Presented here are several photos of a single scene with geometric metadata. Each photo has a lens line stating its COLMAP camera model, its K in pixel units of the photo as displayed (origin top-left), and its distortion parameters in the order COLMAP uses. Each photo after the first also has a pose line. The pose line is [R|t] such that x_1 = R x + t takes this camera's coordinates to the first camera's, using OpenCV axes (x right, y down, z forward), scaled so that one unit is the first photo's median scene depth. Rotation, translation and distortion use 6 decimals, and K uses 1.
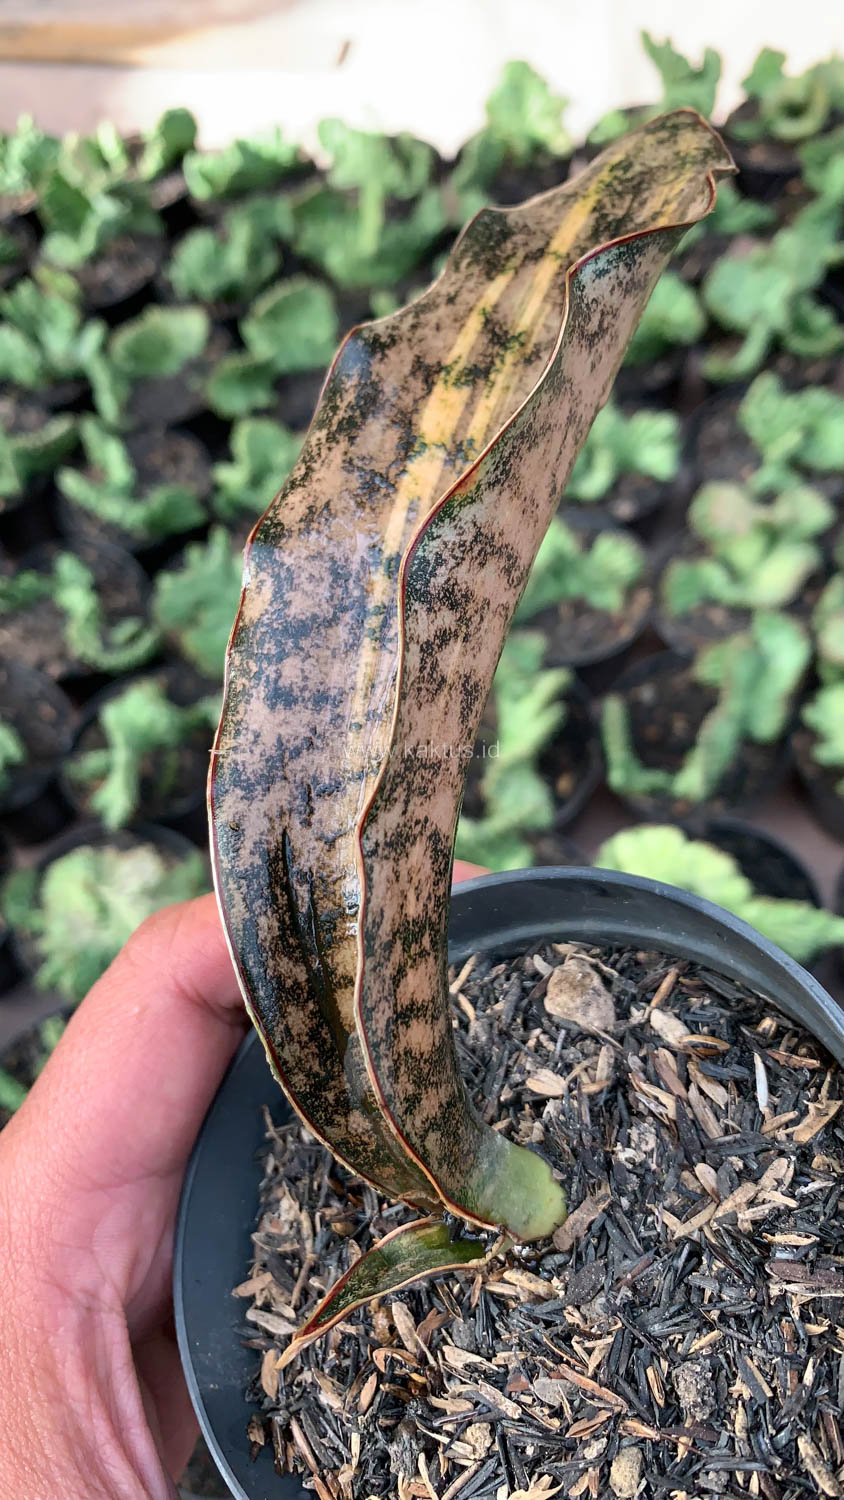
lens RADIAL K [[1173.6, 0, 409.6], [0, 1173.6, 754.8], [0, 0, 1]] dist [0.161523, -0.411866]
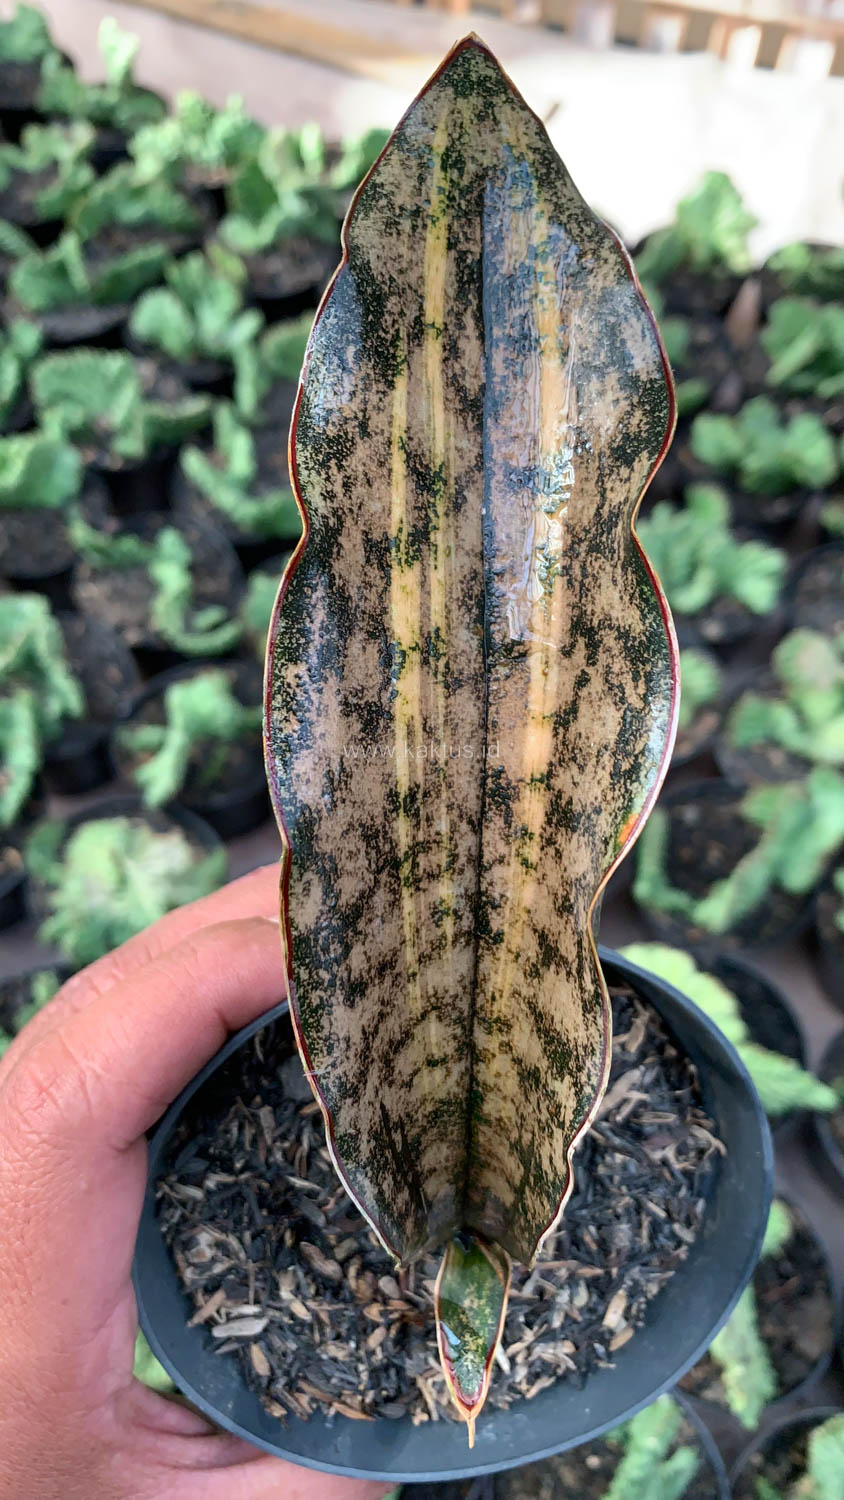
lens RADIAL K [[1173.6, 0, 409.6], [0, 1173.6, 754.8], [0, 0, 1]] dist [0.161523, -0.411866]
pose [[0.710985, -0.364822, 0.601170, -0.540729], [-0.010599, 0.849241, 0.527900, -0.662785], [-0.703127, -0.381701, 0.599930, 0.445536]]
